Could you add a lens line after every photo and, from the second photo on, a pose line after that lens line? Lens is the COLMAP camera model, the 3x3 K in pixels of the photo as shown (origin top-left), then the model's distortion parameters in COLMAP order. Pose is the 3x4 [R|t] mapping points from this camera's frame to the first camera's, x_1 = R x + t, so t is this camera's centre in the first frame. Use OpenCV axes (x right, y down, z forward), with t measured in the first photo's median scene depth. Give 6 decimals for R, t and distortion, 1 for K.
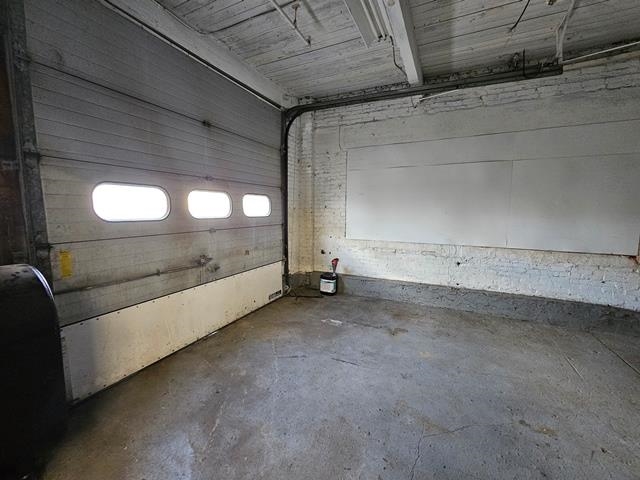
lens RADIAL K [[262.4, 0, 320.5], [0, 262.4, 236.8], [0, 0, 1]] dist [-0.000573, 0.000822]
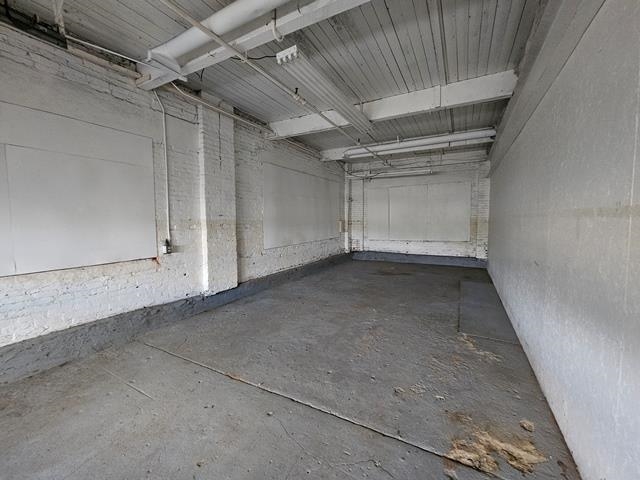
lens RADIAL K [[262.4, 0, 317.7], [0, 262.4, 234.6], [0, 0, 1]] dist [-0.000573, 0.000822]
pose [[0.048914, -0.077912, 0.995760, 0.098332], [0.102399, 0.992091, 0.072595, -0.033758], [-0.993540, 0.098413, 0.056506, 0.213694]]
